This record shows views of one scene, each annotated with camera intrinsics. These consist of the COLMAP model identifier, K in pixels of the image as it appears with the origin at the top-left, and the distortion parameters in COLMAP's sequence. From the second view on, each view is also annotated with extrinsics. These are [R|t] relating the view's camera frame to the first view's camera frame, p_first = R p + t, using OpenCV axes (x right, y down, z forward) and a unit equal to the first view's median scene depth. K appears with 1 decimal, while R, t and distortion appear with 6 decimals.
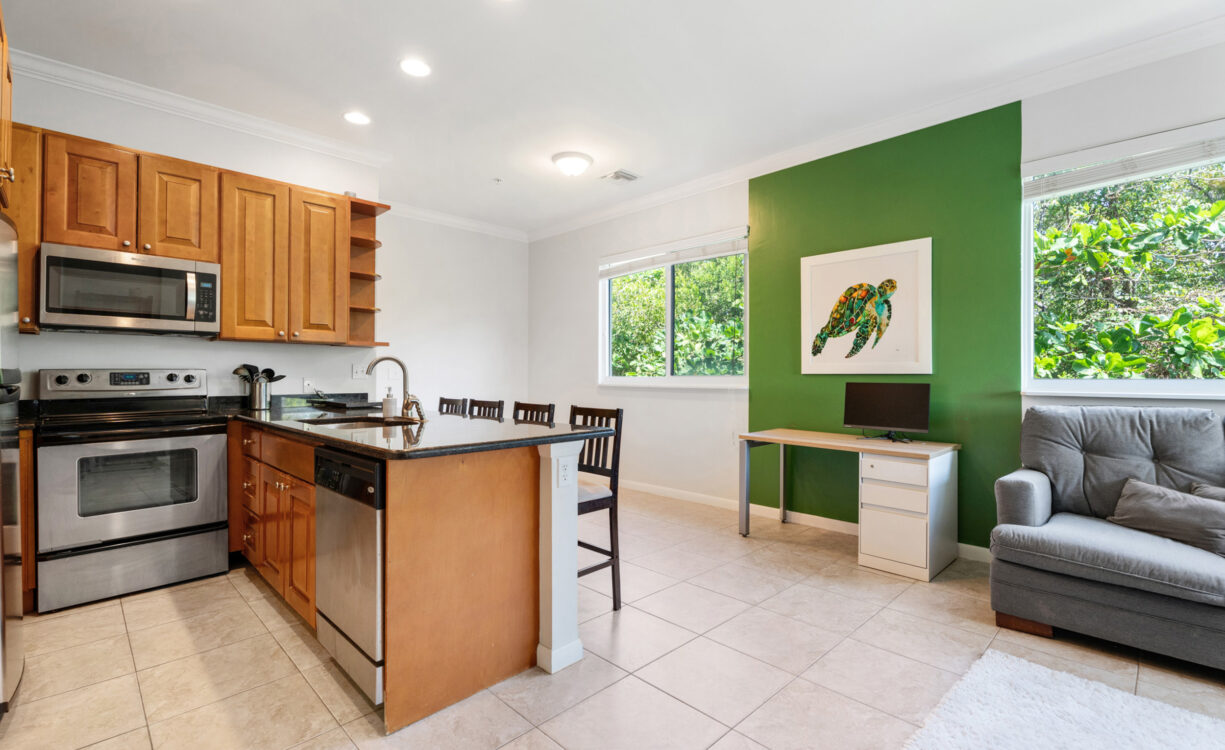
lens RADIAL K [[543.8, 0, 611.5], [0, 543.8, 377.2], [0, 0, 1]] dist [-0.000178, -0.000891]
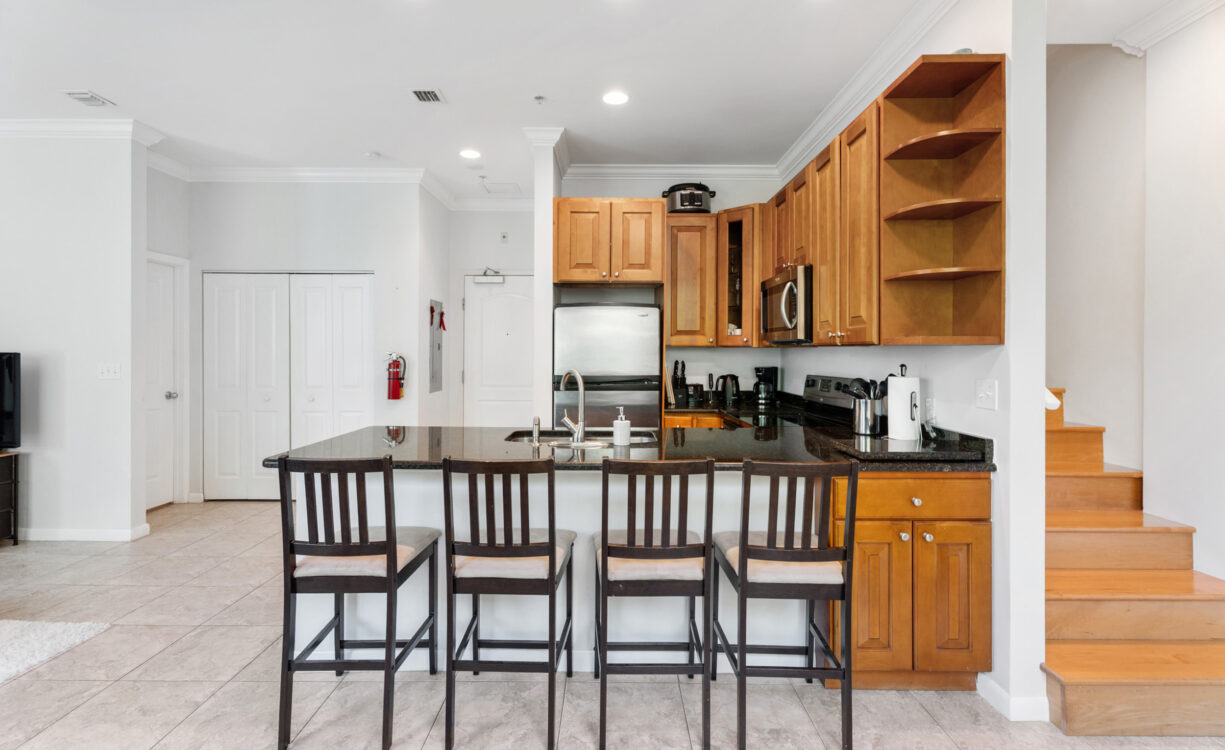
lens RADIAL K [[553.1, 0, 611.4], [0, 553.1, 352.6], [0, 0, 1]] dist [0.001416, -0.000015]
pose [[-0.706450, -0.003058, -0.707756, 0.160455], [-0.008290, 0.999958, 0.003954, -0.056596], [0.707714, 0.008661, -0.706446, 1.339476]]
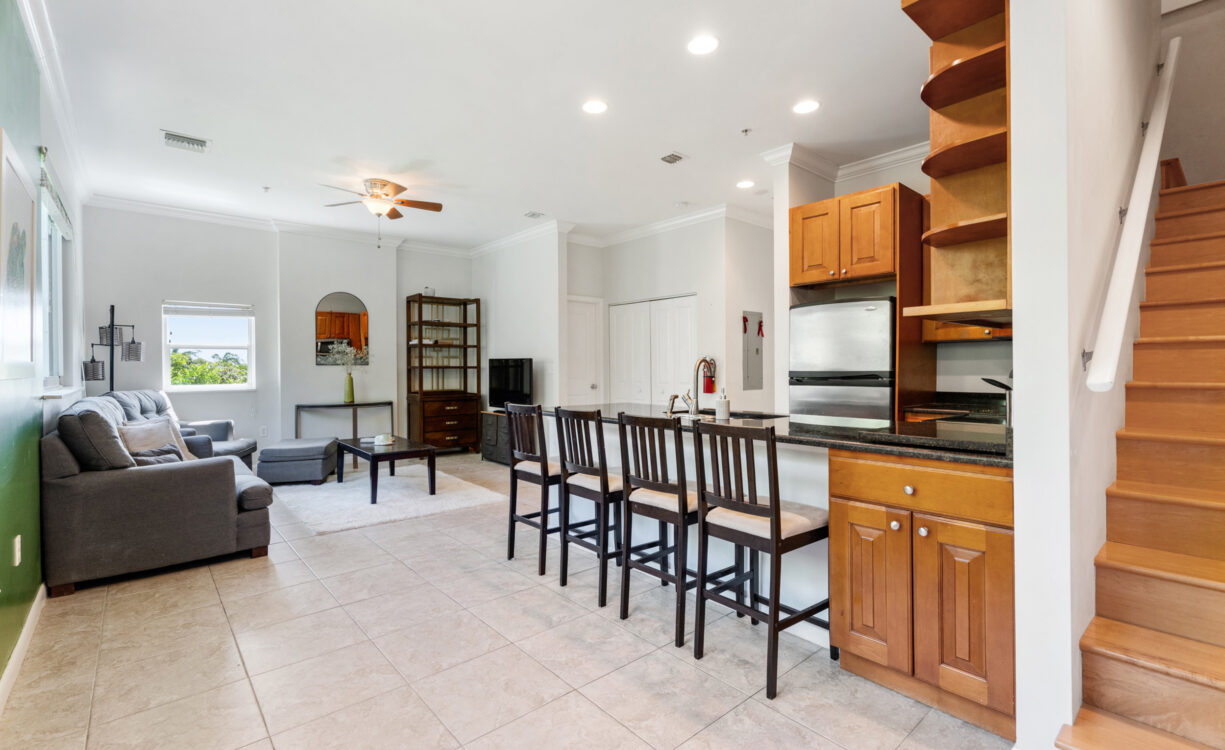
lens RADIAL K [[552.3, 0, 610.4], [0, 552.3, 365.0], [0, 0, 1]] dist [-0.000119, -0.000082]
pose [[-0.997897, 0.005241, 0.064611, -0.226974], [0.005355, 0.999984, 0.001580, -0.023332], [-0.064602, 0.001922, -0.997909, 1.706978]]
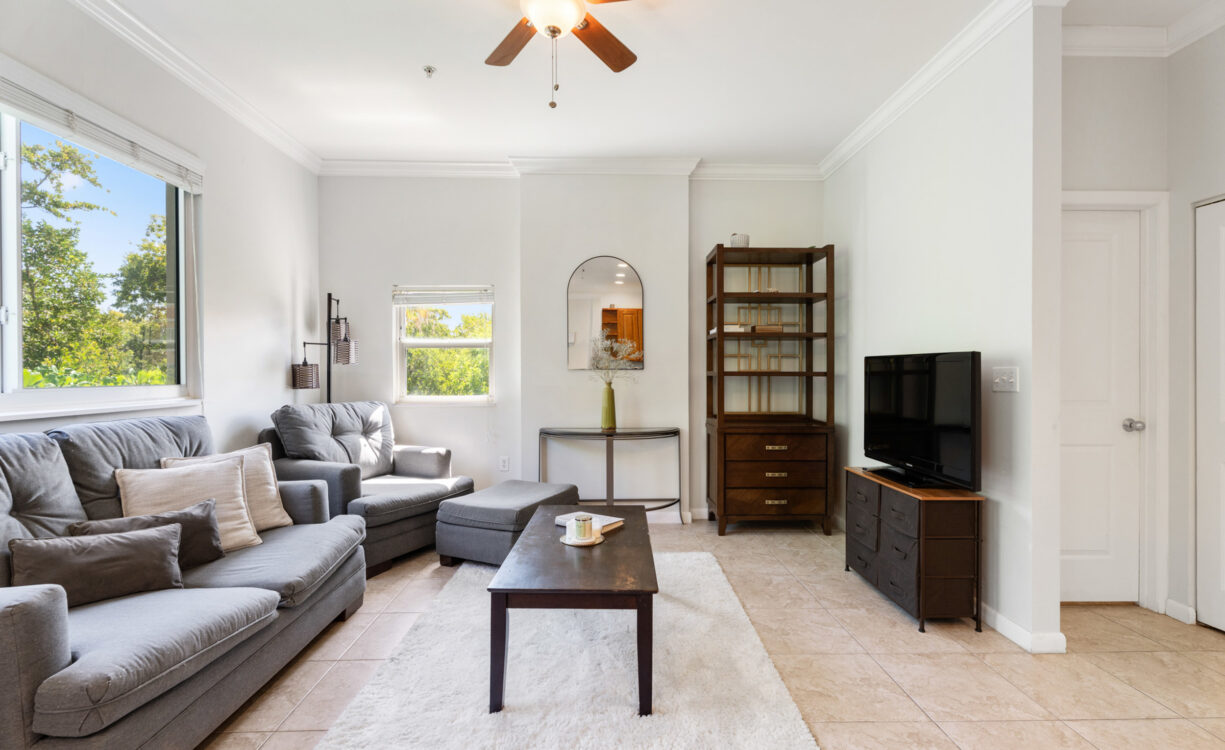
lens RADIAL K [[543.8, 0, 611.5], [0, 543.8, 377.2], [0, 0, 1]] dist [-0.000178, -0.000891]
pose [[-0.725188, -0.003498, 0.688542, -0.026045], [0.003586, 0.999954, 0.008857, -0.018947], [-0.688542, 0.008892, -0.725142, 0.745228]]
